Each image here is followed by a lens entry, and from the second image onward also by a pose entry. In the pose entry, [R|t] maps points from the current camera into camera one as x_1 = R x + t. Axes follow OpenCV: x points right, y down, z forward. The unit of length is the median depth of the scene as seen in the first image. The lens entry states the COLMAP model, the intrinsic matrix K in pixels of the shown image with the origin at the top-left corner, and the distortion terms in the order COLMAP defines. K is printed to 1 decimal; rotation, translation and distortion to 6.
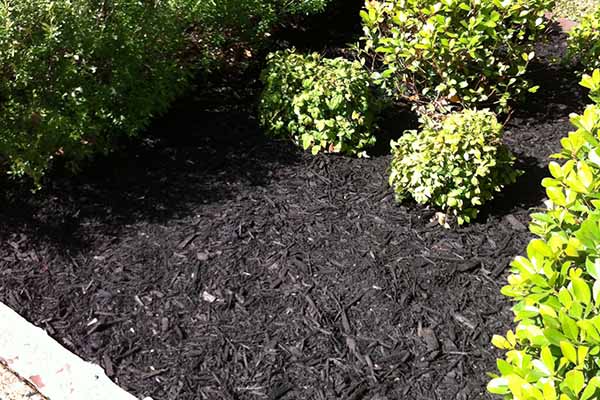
lens RADIAL K [[765.1, 0, 258.1], [0, 765.1, 199.6], [0, 0, 1]] dist [0.007301, -0.089659]
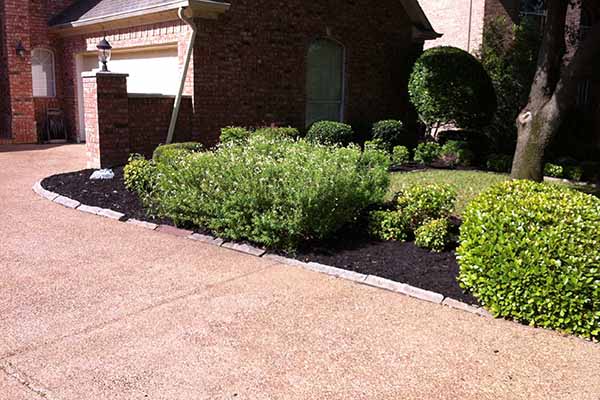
lens RADIAL K [[571.0, 0, 260.5], [0, 571.0, 199.6], [0, 0, 1]] dist [0.001043, -0.007306]
pose [[0.998318, 0.016168, 0.055669, -0.617539], [0.006947, 0.920028, -0.391790, 0.742797], [-0.057551, 0.391518, 0.918369, -1.269045]]
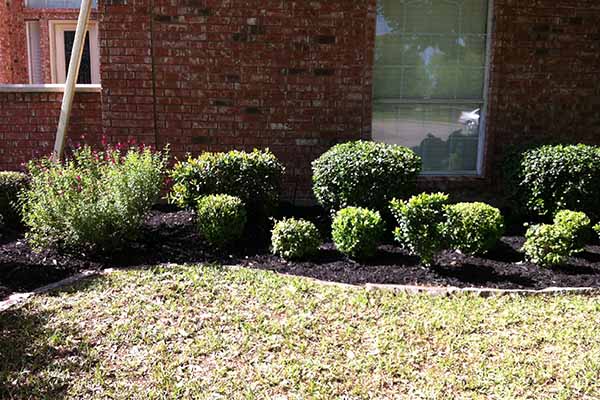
lens RADIAL K [[571.0, 0, 260.5], [0, 571.0, 199.6], [0, 0, 1]] dist [0.001043, -0.007306]
pose [[0.841351, 0.110972, -0.528975, 0.881659], [-0.315986, 0.895008, -0.314823, -0.612828], [0.438500, 0.432025, 0.788081, 0.869212]]
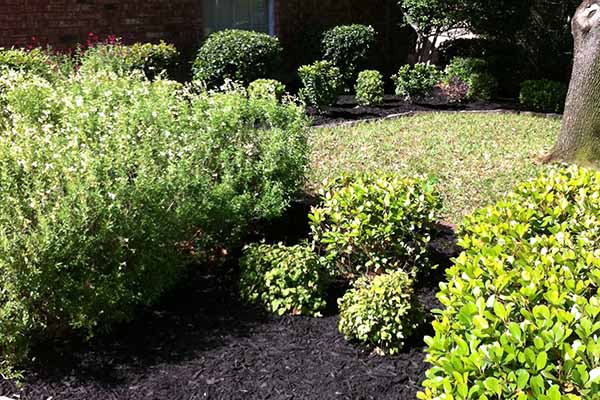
lens RADIAL K [[765.1, 0, 258.1], [0, 765.1, 199.6], [0, 0, 1]] dist [0.007301, -0.089659]
pose [[0.995092, -0.022557, 0.096347, -0.100182], [0.051582, 0.949163, -0.310531, 0.172668], [-0.084444, 0.313977, 0.945668, -0.363705]]
